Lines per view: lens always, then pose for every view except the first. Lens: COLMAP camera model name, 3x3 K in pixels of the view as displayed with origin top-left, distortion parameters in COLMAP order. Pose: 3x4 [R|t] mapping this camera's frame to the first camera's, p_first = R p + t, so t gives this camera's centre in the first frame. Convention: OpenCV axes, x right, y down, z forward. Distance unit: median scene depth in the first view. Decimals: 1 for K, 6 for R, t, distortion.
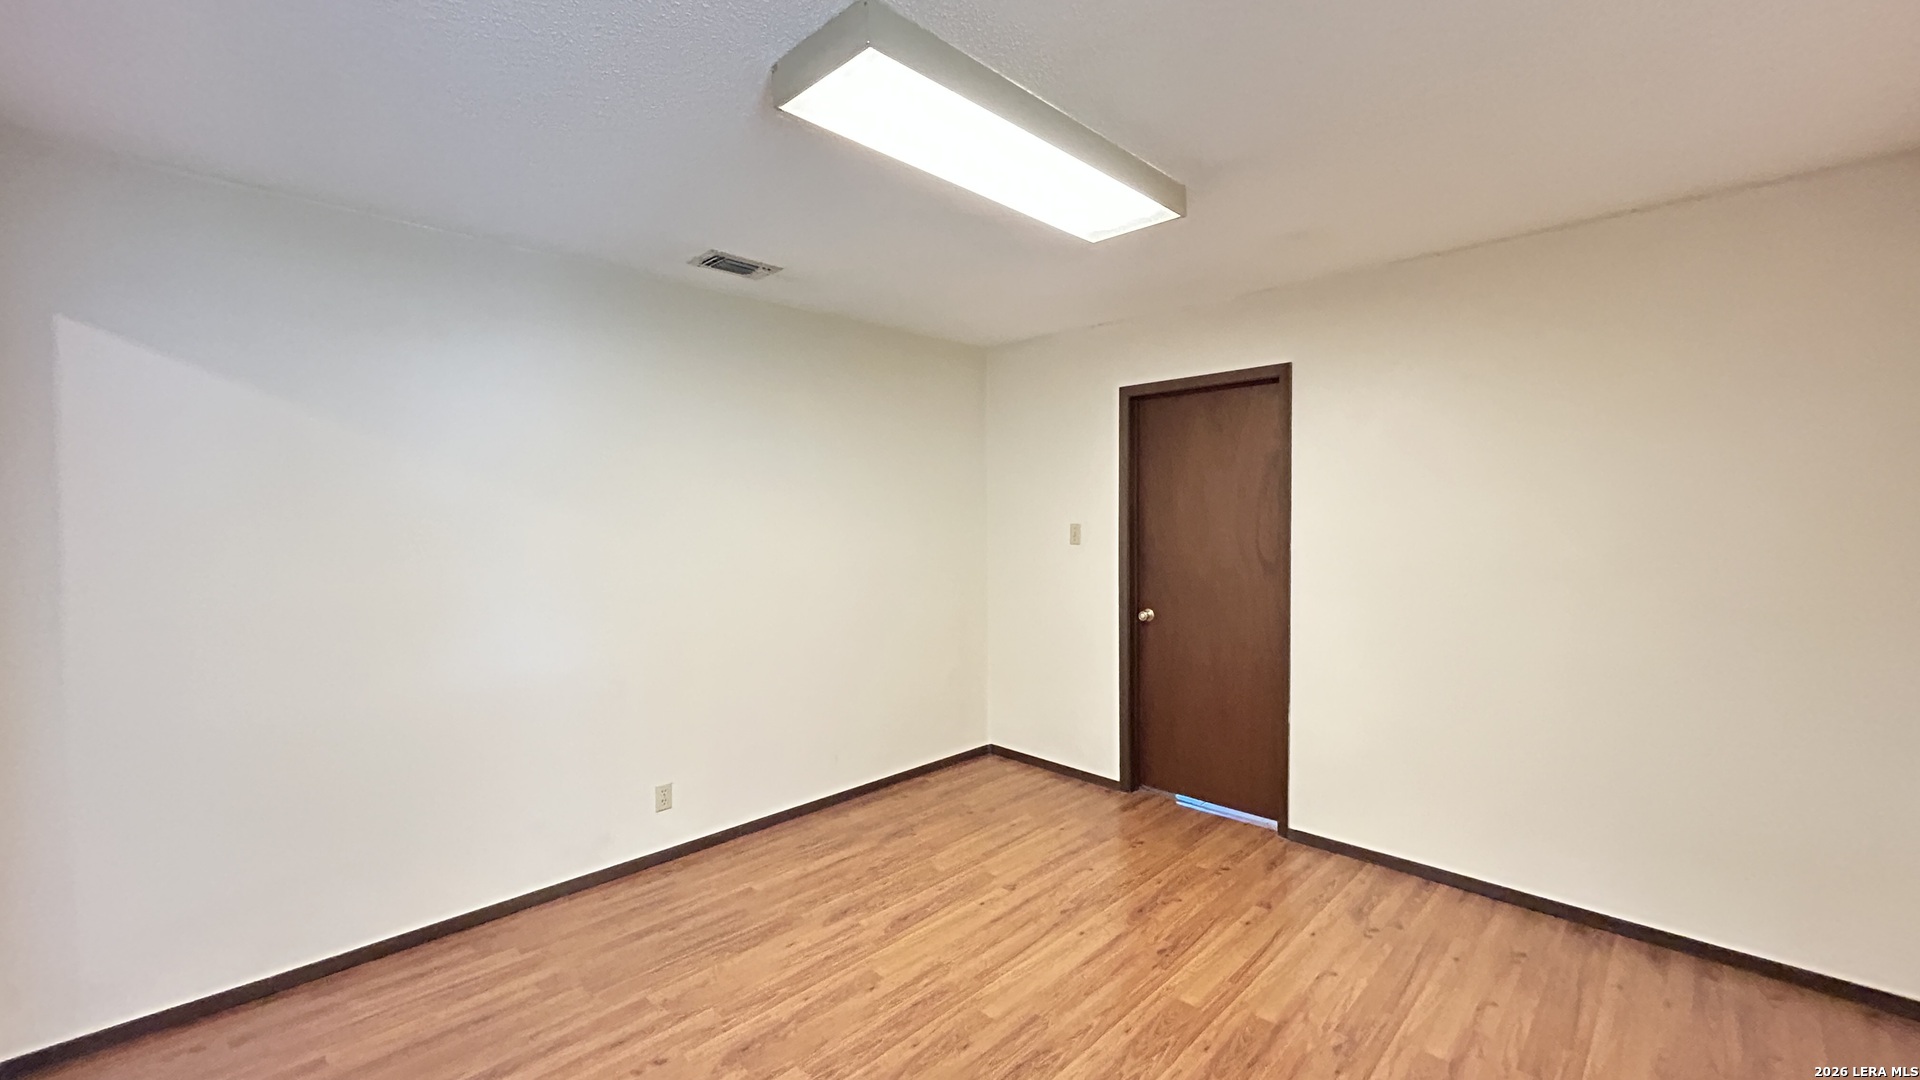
lens RADIAL K [[772.9, 0, 963.6], [0, 772.9, 536.3], [0, 0, 1]] dist [0.002397, 0.000661]
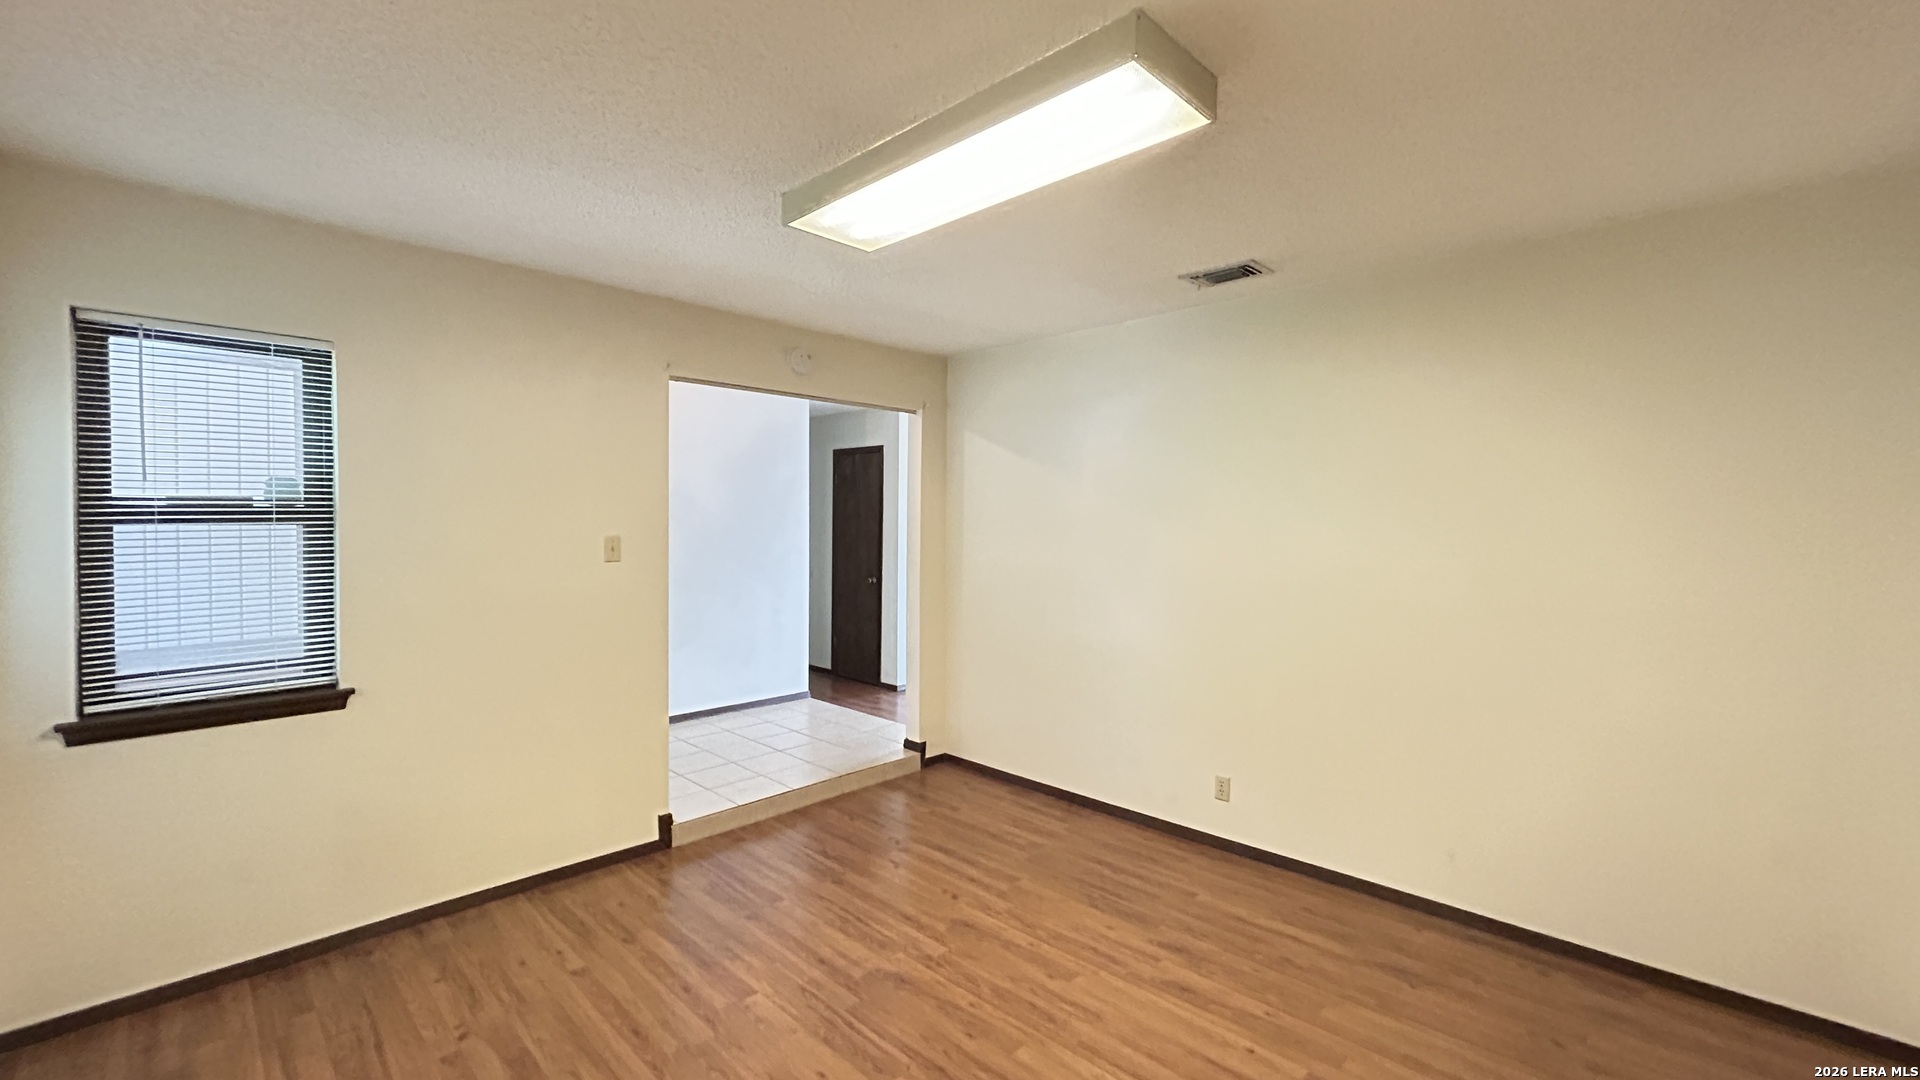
lens RADIAL K [[772.9, 0, 963.8], [0, 772.9, 531.1], [0, 0, 1]] dist [0.002397, 0.000661]
pose [[0.017226, 0.021235, -0.999626, 0.796167], [-0.038767, 0.999037, 0.020554, -0.029338], [0.999100, 0.038399, 0.018033, 0.734394]]
